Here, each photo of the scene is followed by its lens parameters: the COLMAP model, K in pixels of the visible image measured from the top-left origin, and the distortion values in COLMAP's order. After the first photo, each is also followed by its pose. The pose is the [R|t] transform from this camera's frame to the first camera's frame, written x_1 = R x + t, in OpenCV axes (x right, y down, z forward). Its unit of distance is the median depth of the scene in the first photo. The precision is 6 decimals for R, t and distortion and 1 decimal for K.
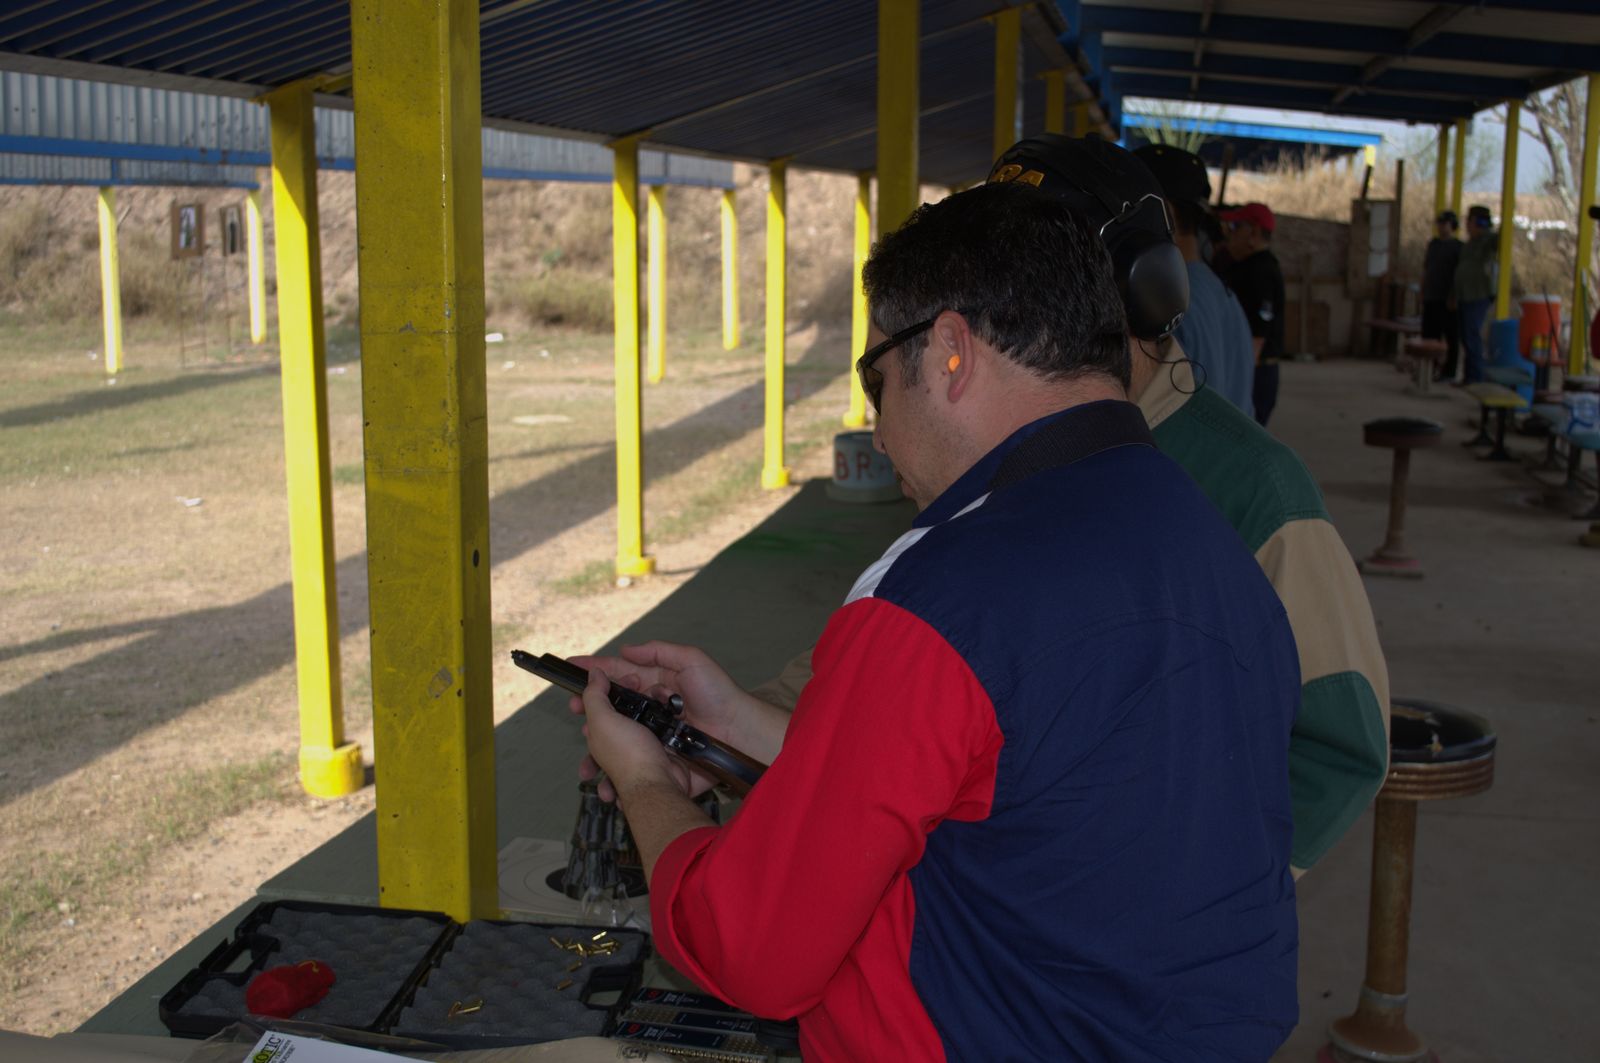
lens RADIAL K [[2005.5, 0, 801.2], [0, 2005.5, 533.0], [0, 0, 1]] dist [-0.059284, 0.000000]
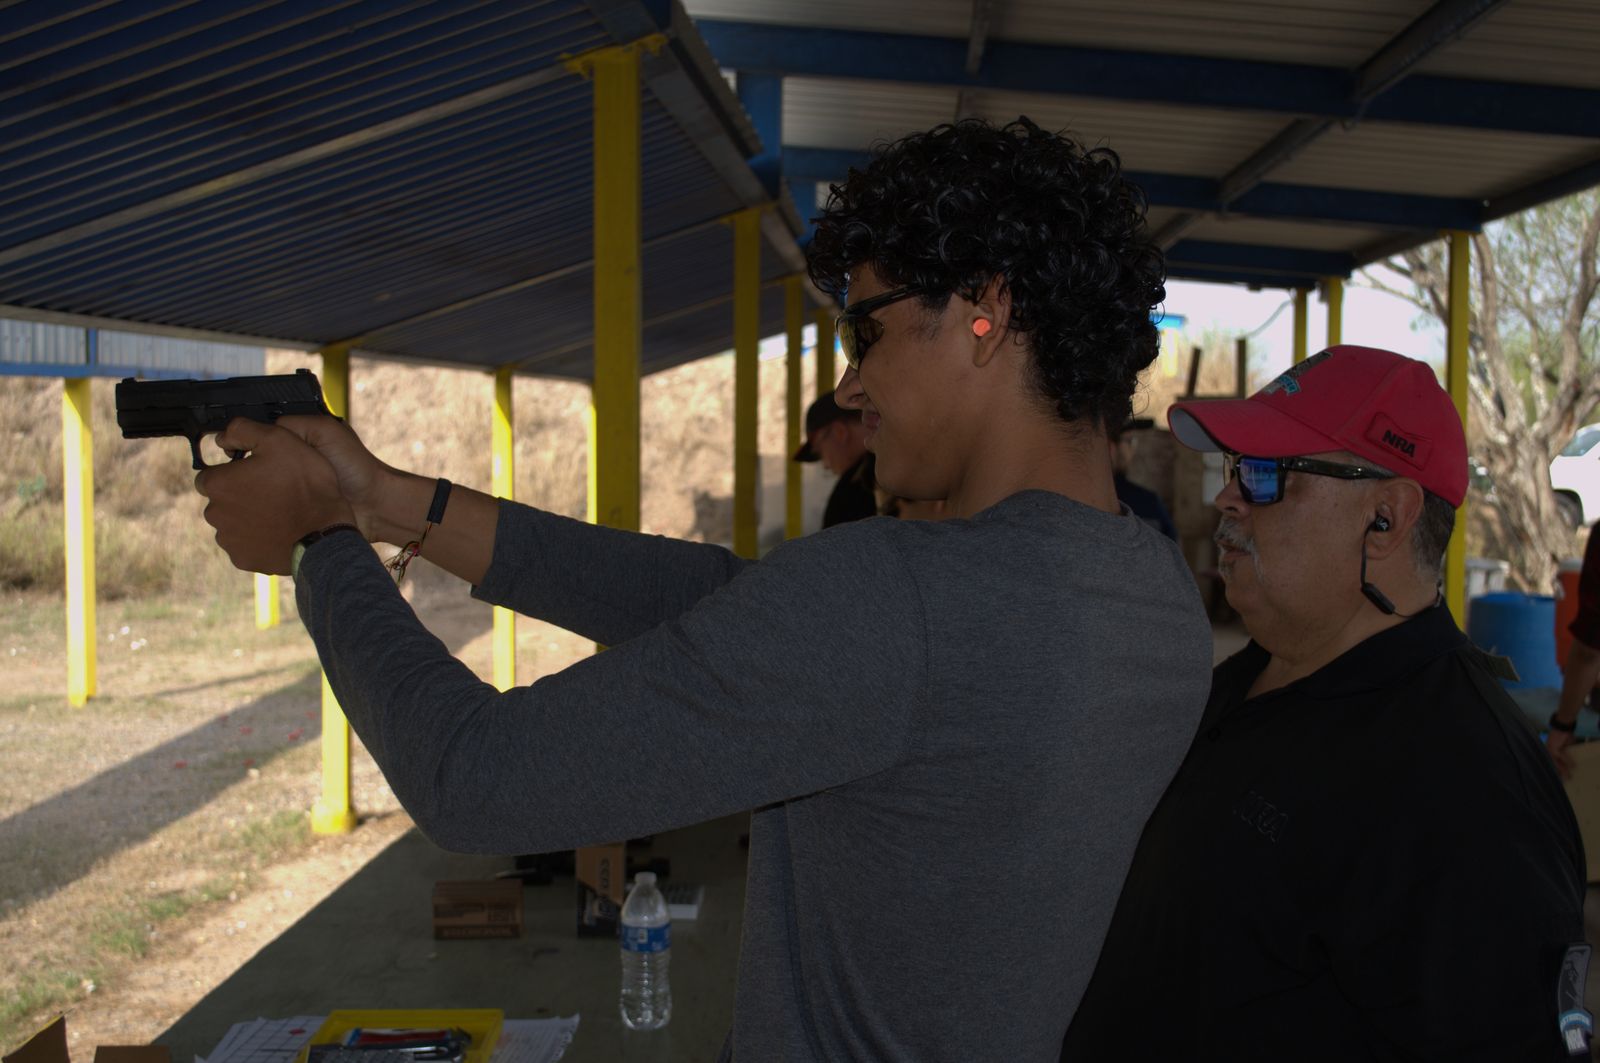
lens RADIAL K [[2005.5, 0, 802.2], [0, 2005.5, 528.5], [0, 0, 1]] dist [-0.059284, 0.000000]
pose [[0.992579, -0.012123, 0.120994, 0.054080], [0.024981, 0.994124, -0.105326, -0.045125], [-0.119006, 0.107567, 0.987050, 0.292868]]
